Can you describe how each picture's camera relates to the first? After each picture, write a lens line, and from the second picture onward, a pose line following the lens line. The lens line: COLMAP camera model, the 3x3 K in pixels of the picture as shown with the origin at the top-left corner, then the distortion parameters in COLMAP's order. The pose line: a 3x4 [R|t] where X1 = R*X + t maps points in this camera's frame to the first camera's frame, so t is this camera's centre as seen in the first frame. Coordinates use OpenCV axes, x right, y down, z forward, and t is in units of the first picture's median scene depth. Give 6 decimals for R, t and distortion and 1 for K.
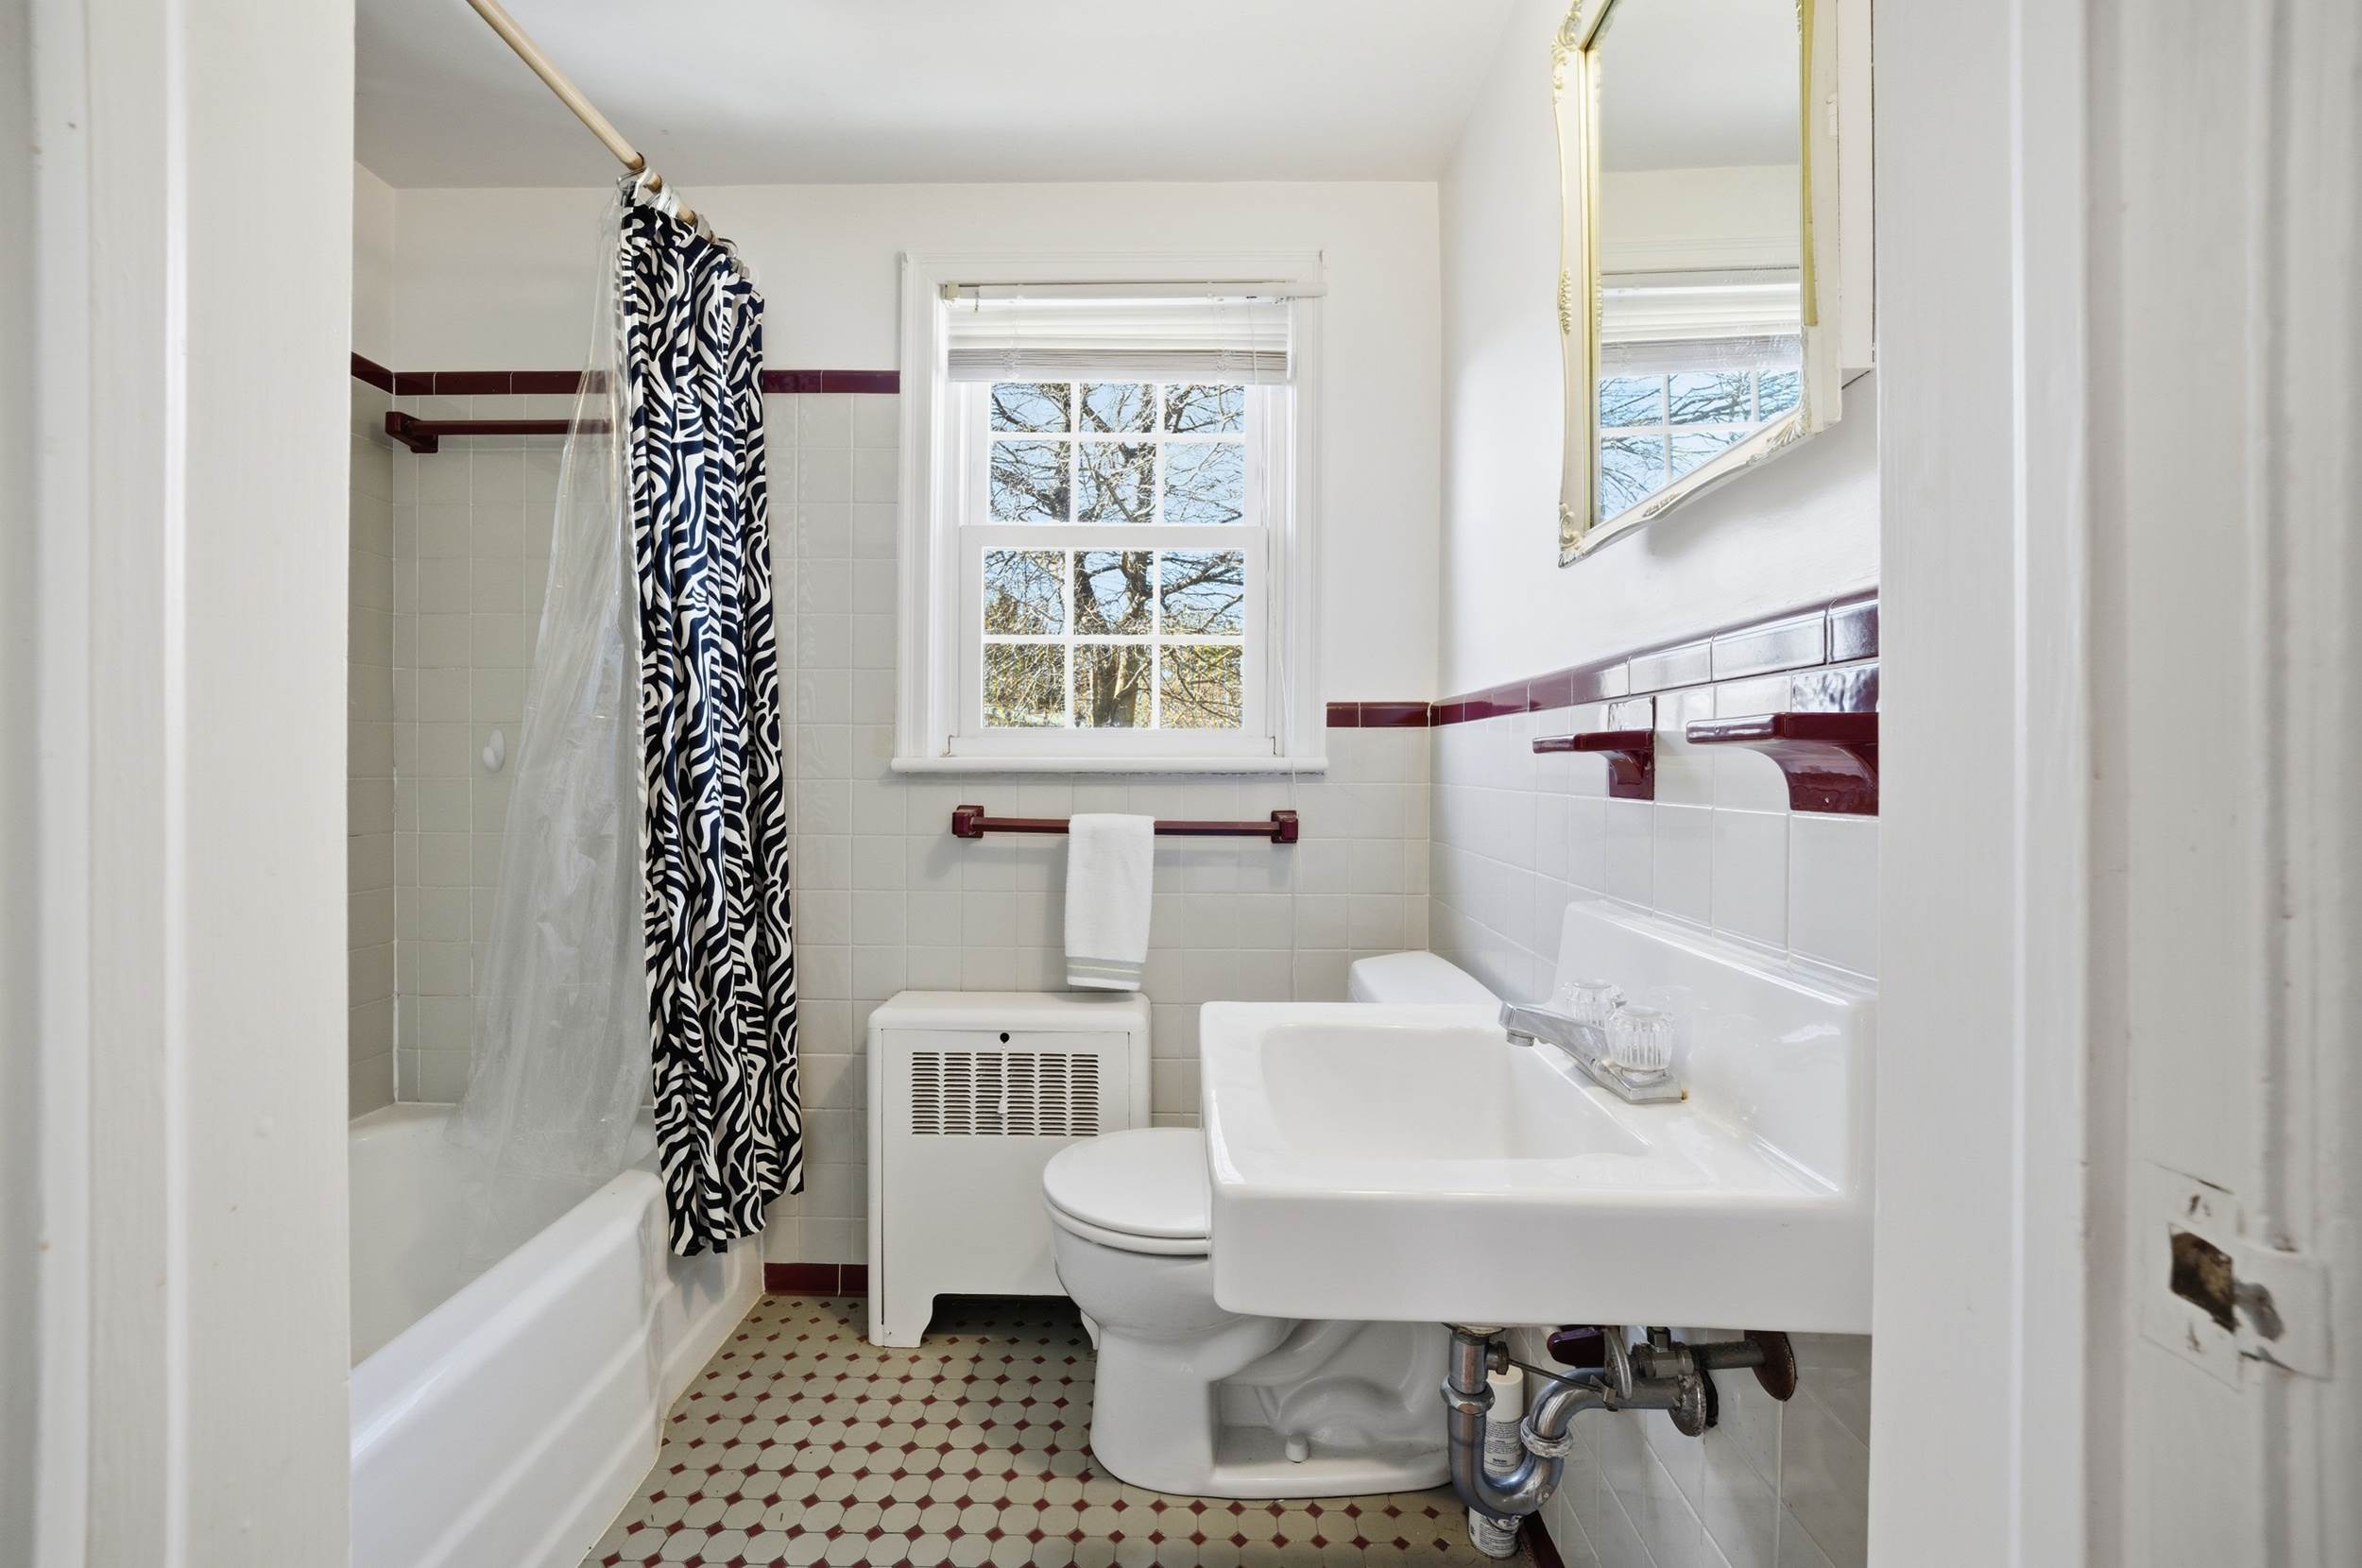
lens RADIAL K [[945.6, 0, 1176.5], [0, 945.6, 776.0], [0, 0, 1]] dist [-0.024840, 0.006914]
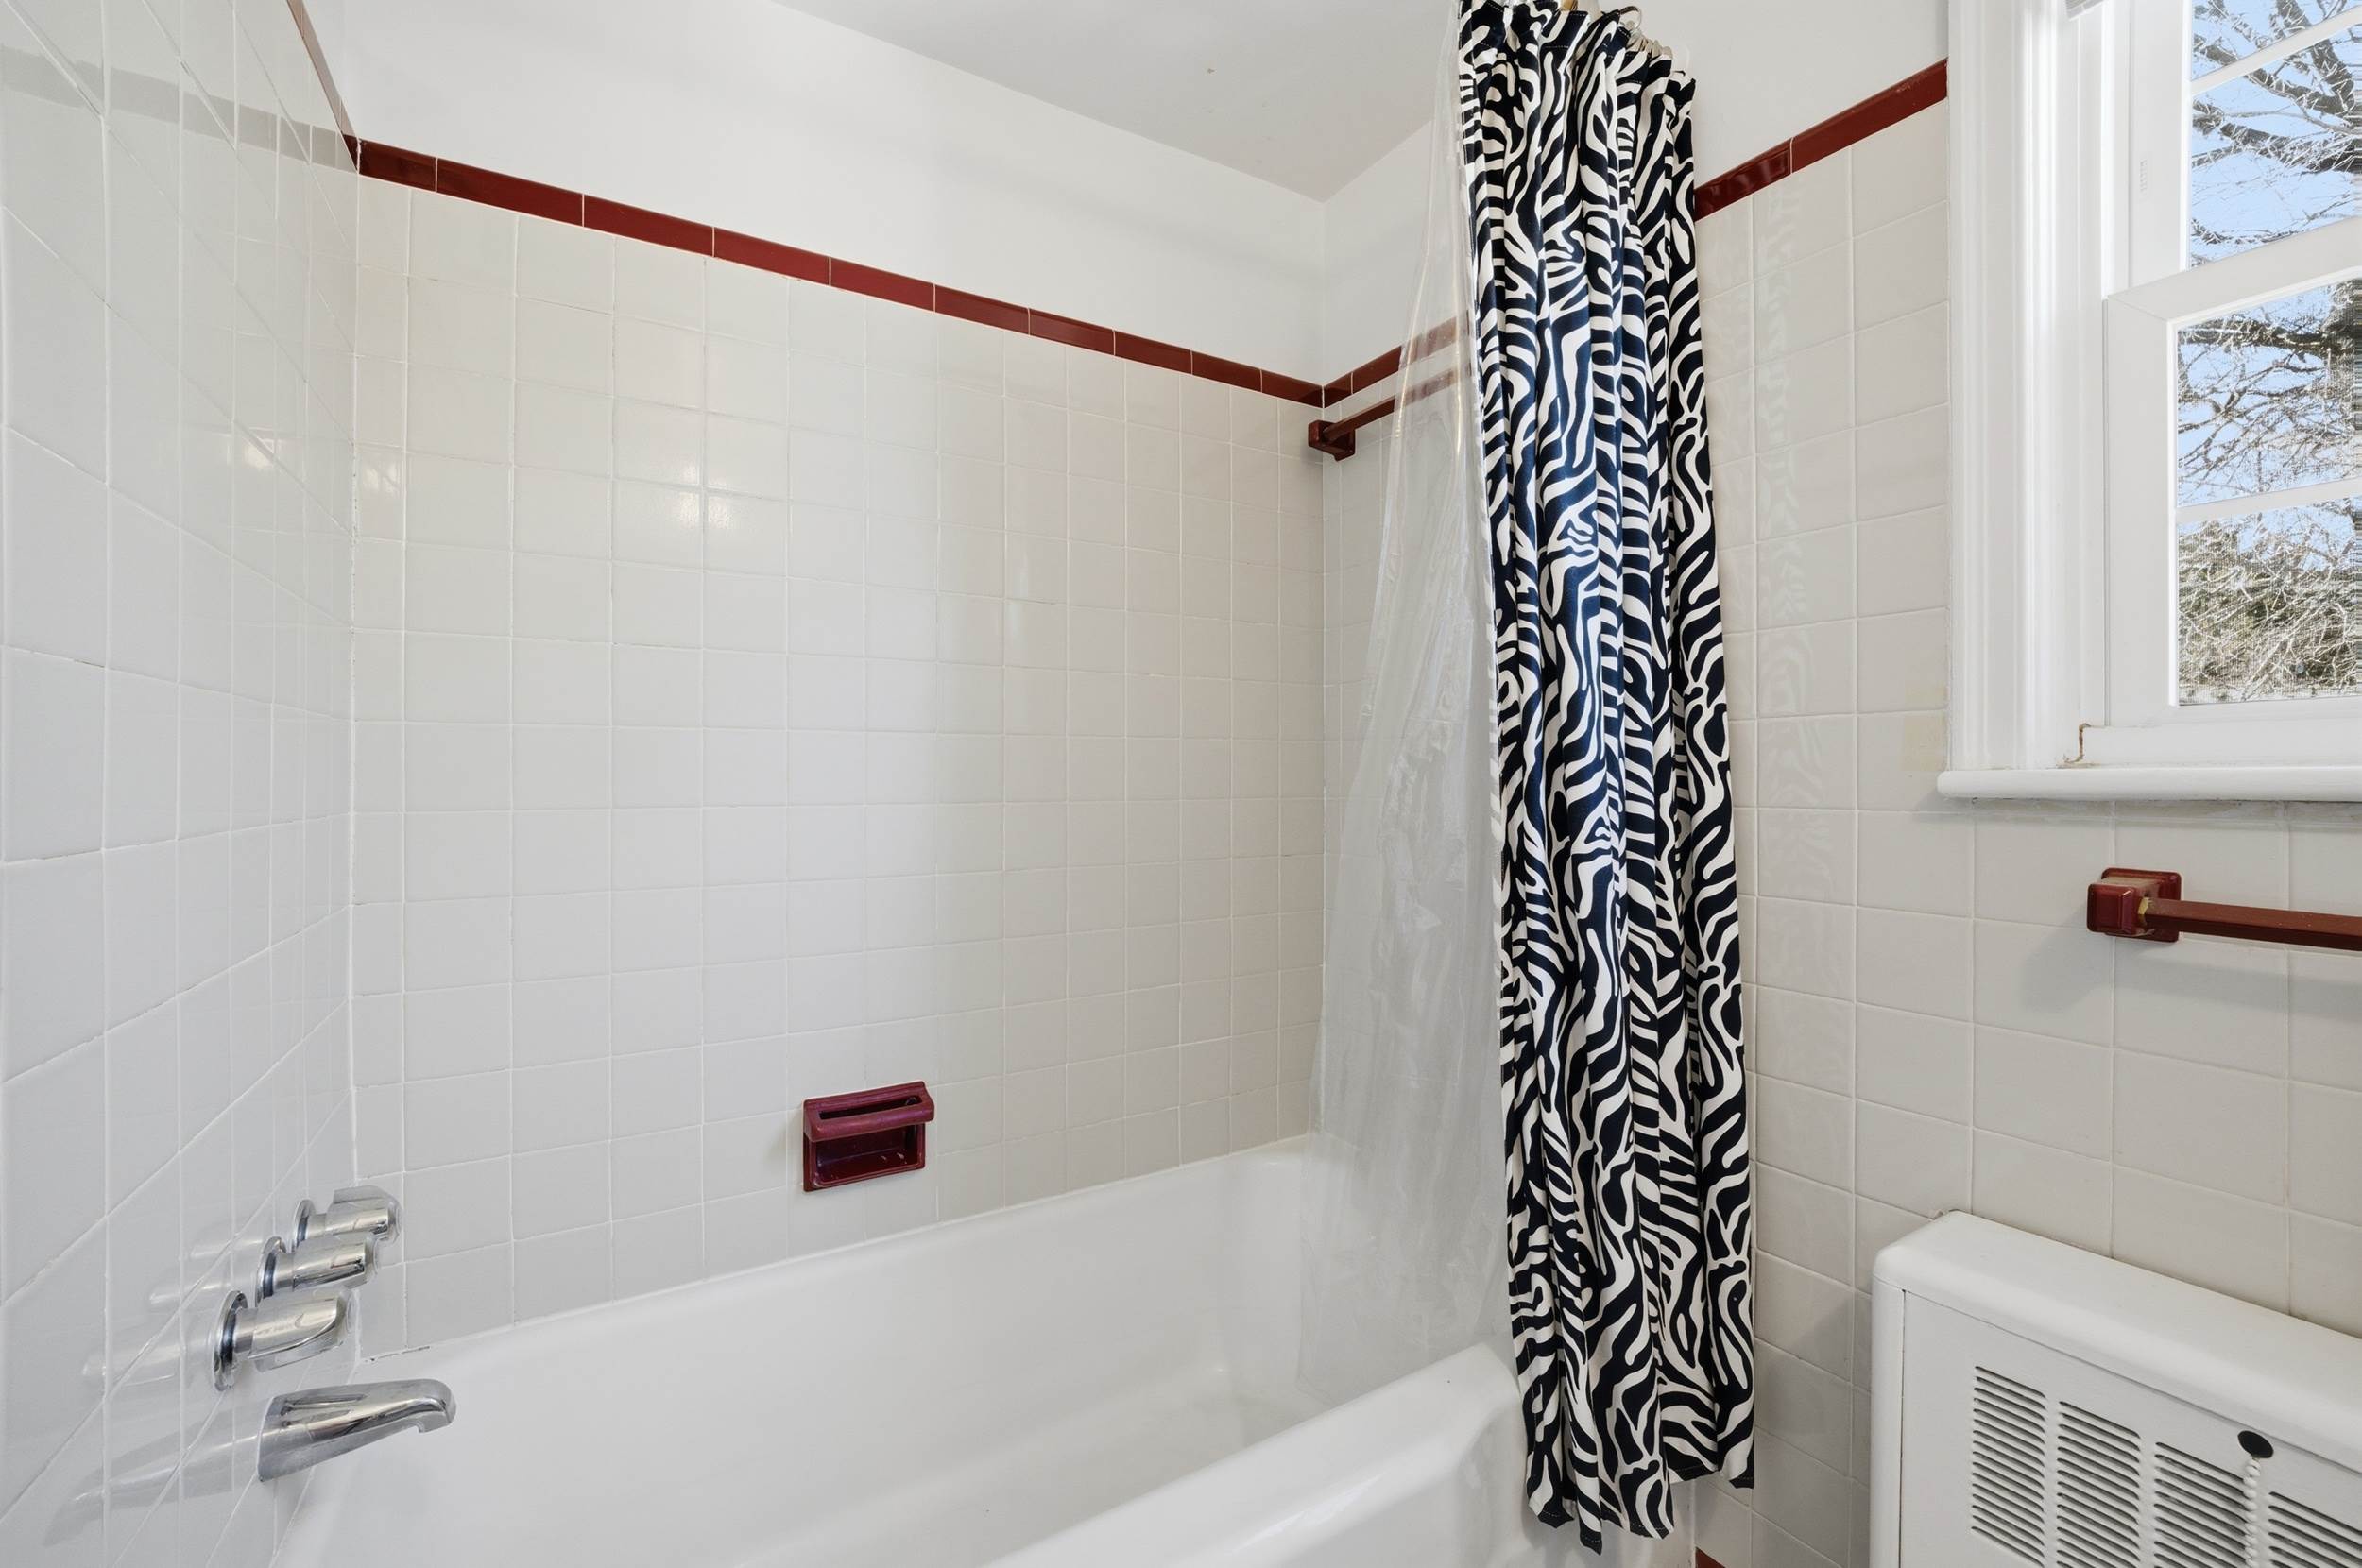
lens RADIAL K [[945.6, 0, 1176.5], [0, 945.6, 776.0], [0, 0, 1]] dist [-0.024840, 0.006914]
pose [[0.521770, -0.006107, -0.853064, -0.086404], [-0.003515, 0.999951, -0.009308, -0.011579], [0.853079, 0.007855, 0.521723, 0.405249]]
